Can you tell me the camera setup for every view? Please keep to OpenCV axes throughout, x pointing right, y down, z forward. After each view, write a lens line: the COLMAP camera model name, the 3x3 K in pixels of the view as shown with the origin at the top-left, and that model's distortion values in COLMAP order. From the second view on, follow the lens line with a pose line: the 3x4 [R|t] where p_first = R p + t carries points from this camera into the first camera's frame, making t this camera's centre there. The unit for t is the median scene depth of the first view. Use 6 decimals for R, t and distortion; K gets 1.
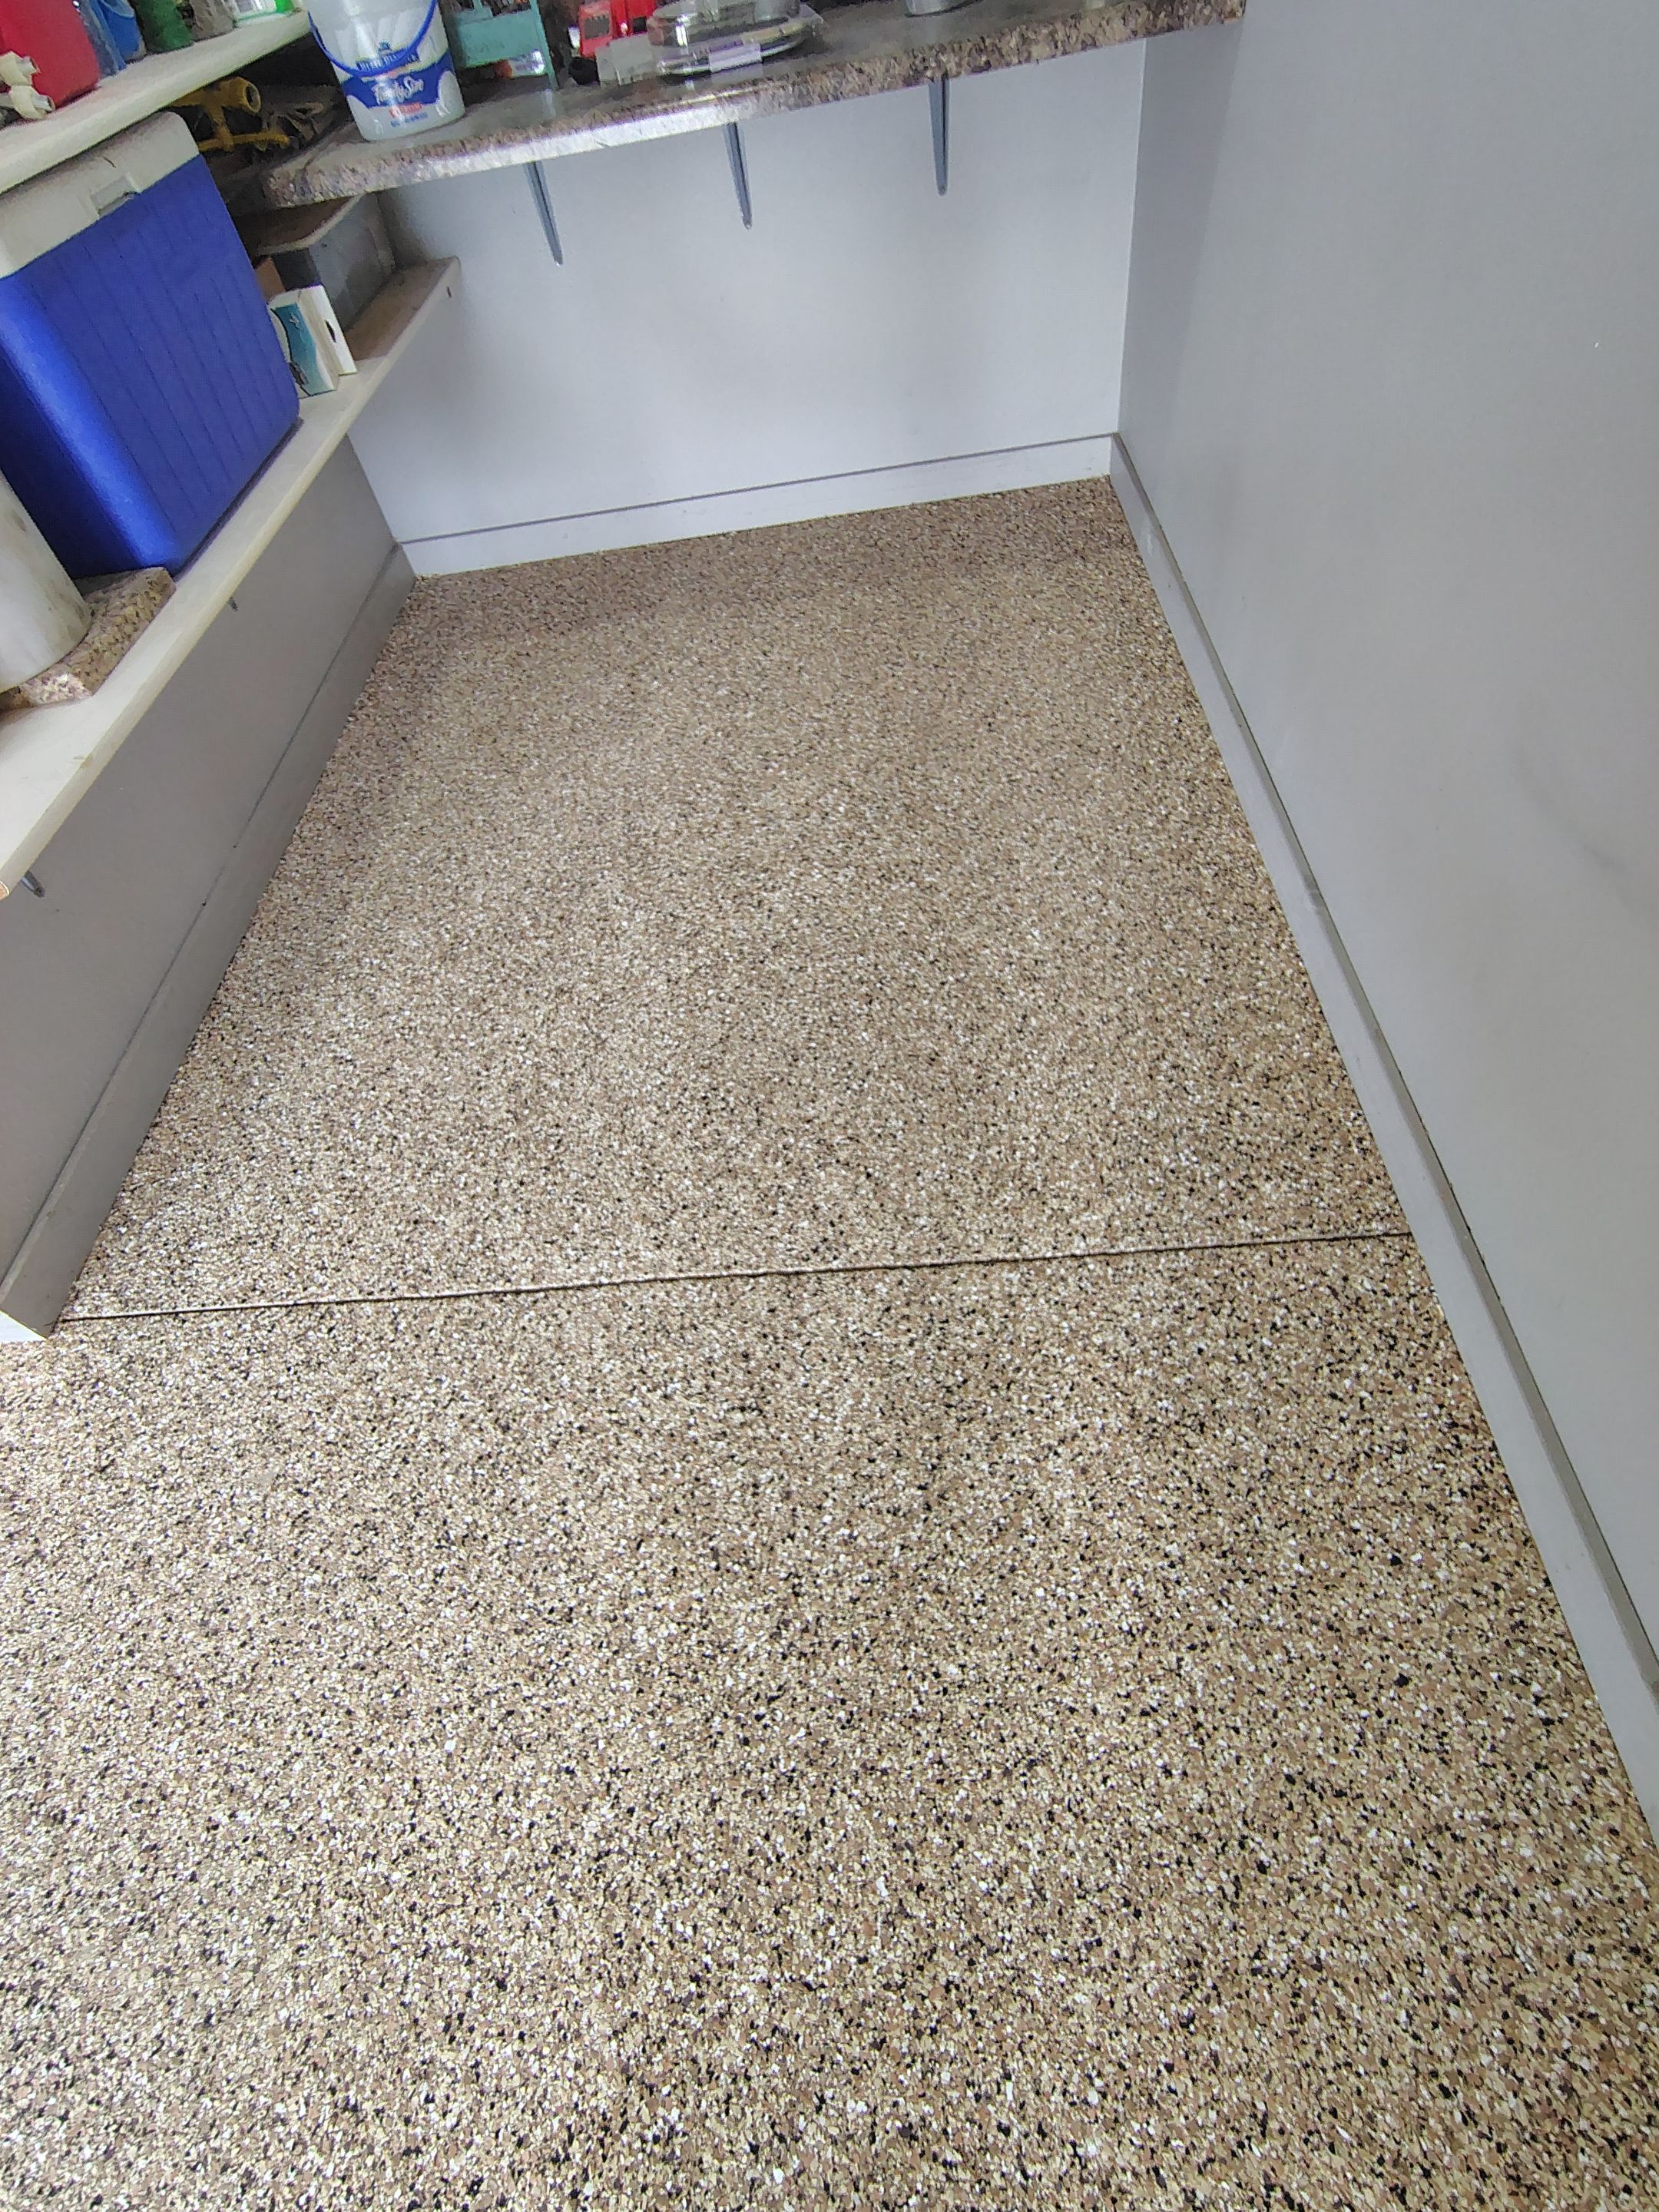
lens RADIAL K [[1036.0, 0, 832.6], [0, 1036.0, 1104.2], [0, 0, 1]] dist [-0.003839, 0.001706]
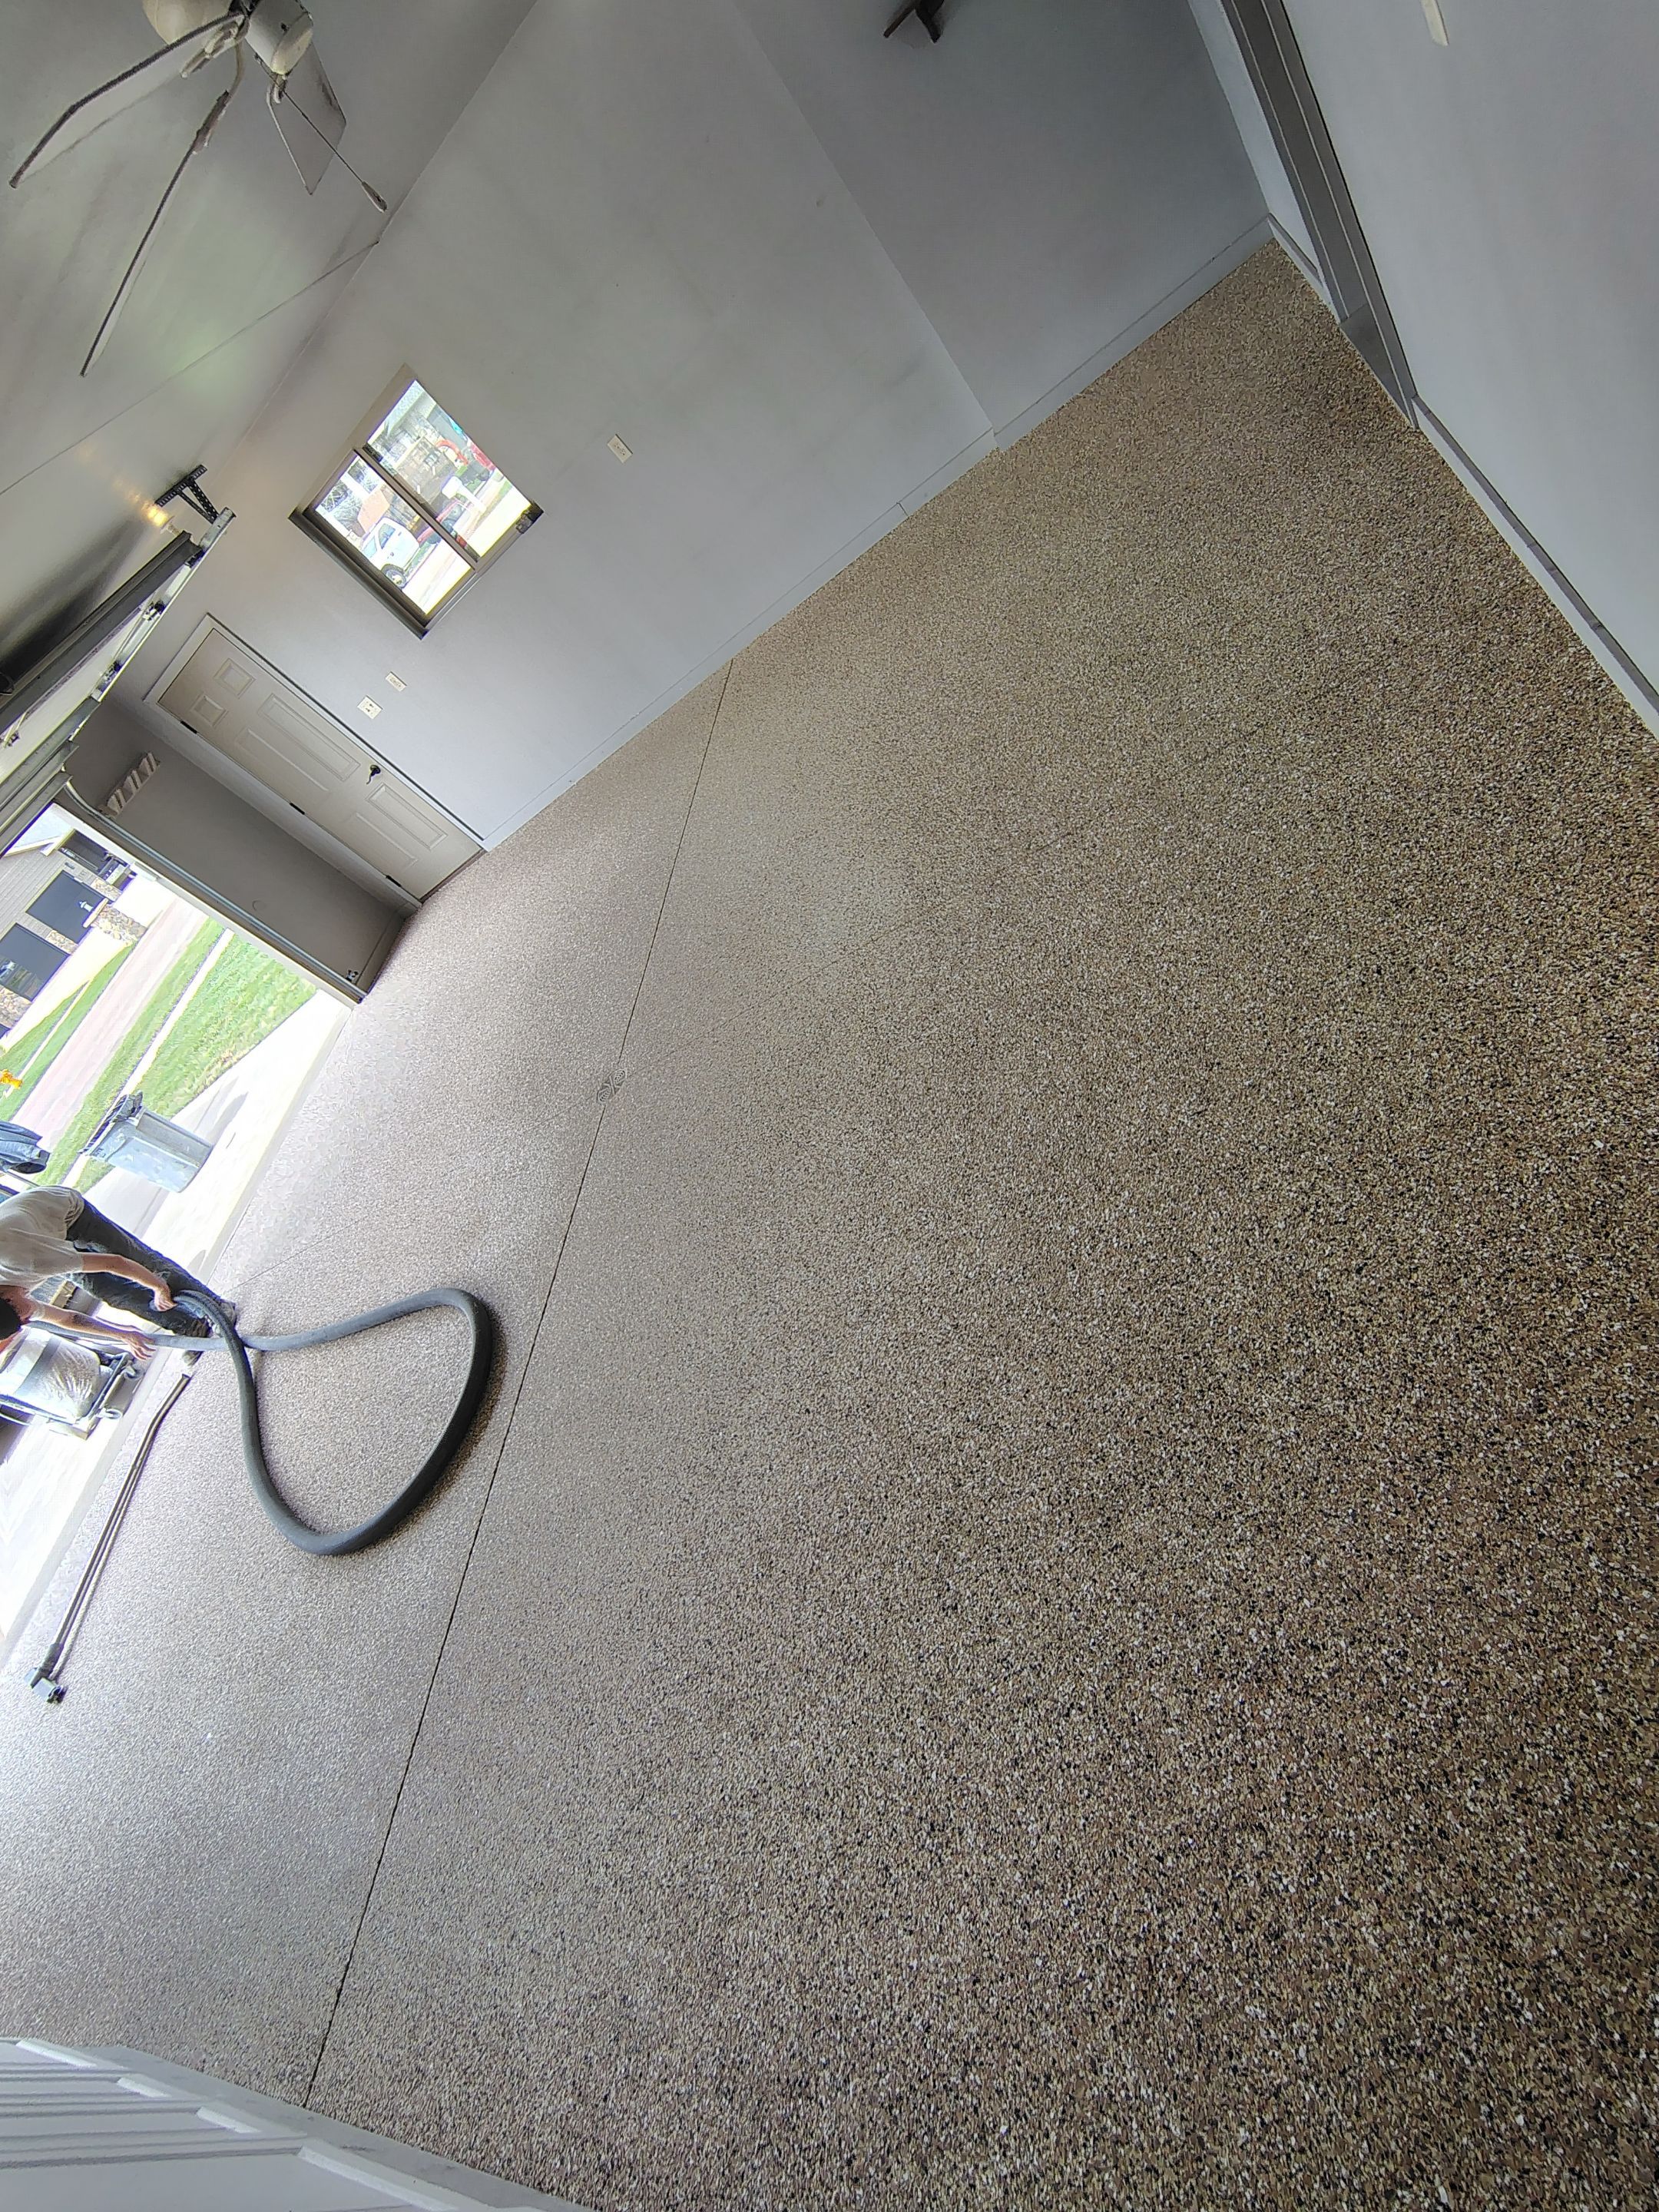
lens RADIAL K [[1036.0, 0, 833.1], [0, 1036.0, 1105.8], [0, 0, 1]] dist [-0.003839, 0.001706]
pose [[-0.007220, 0.839801, -0.542846, -0.353101], [-0.225006, 0.527575, 0.819169, -0.466183], [0.974331, 0.128058, 0.185151, -0.239347]]
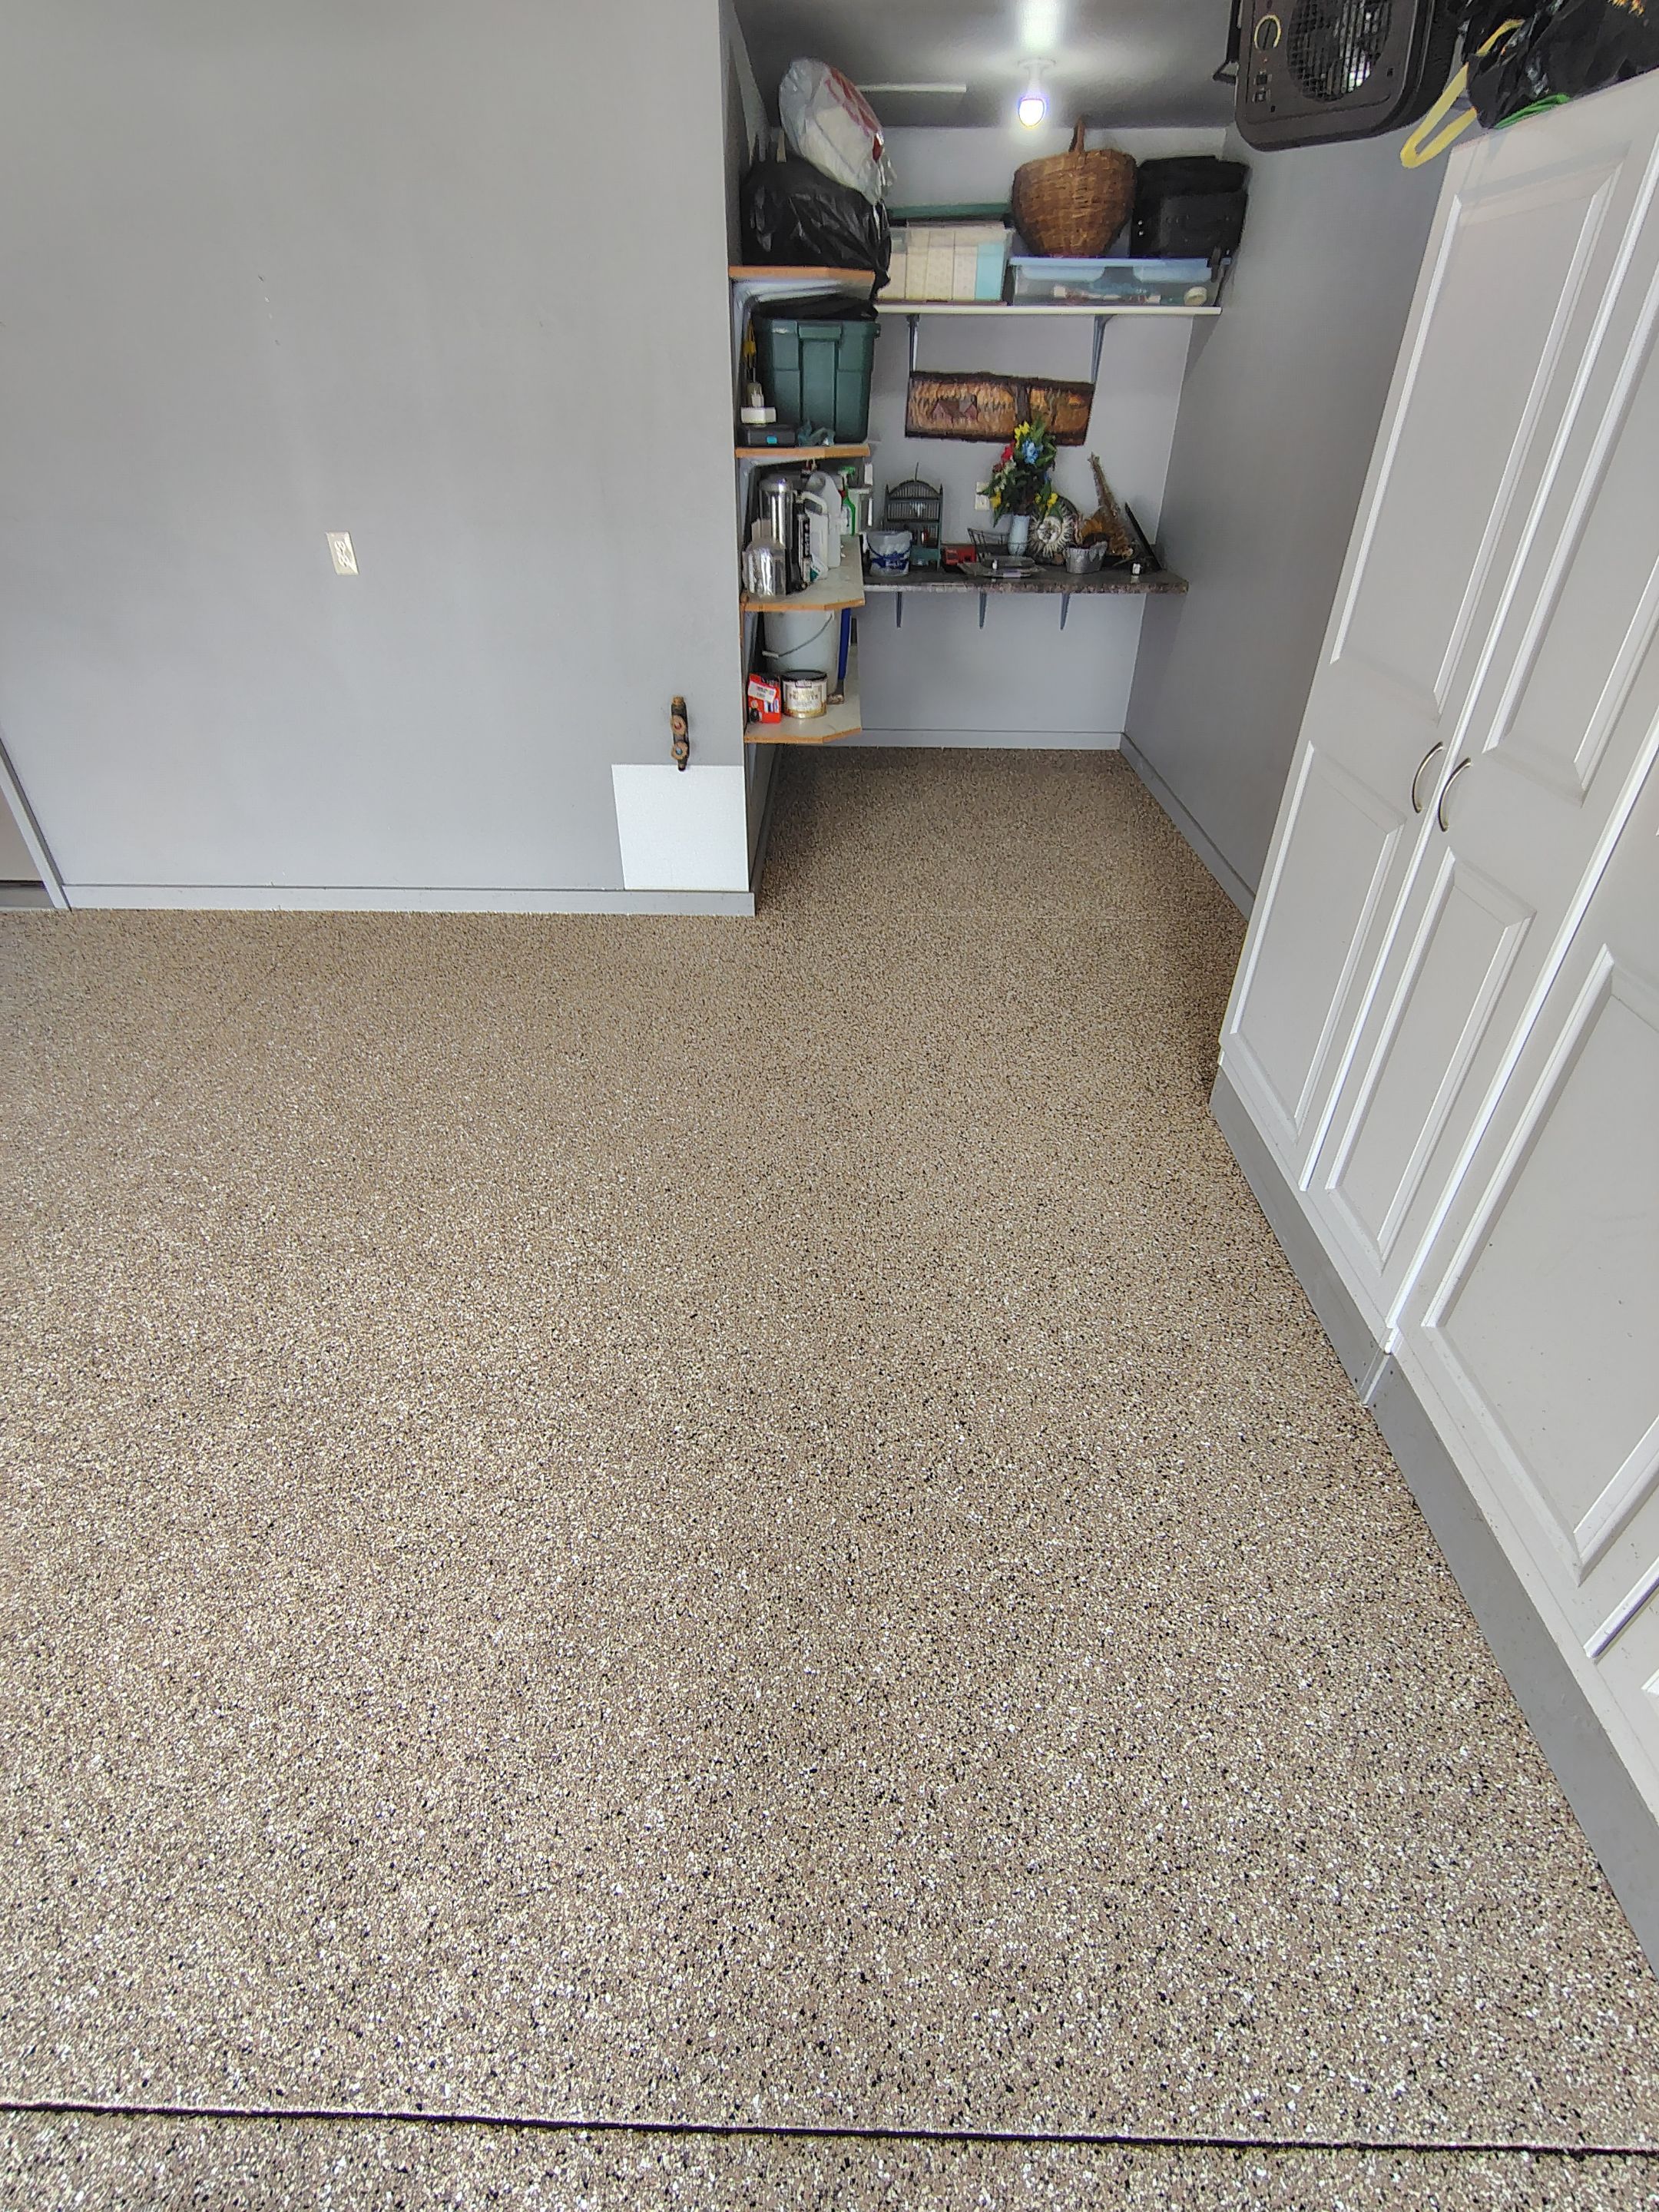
lens RADIAL K [[1036.0, 0, 830.7], [0, 1036.0, 1107.0], [0, 0, 1]] dist [-0.003839, 0.001706]
pose [[0.989172, 0.128620, 0.070684, -0.984787], [-0.101488, 0.947370, -0.303629, 2.097255], [-0.106016, 0.293168, 0.950165, -1.986037]]
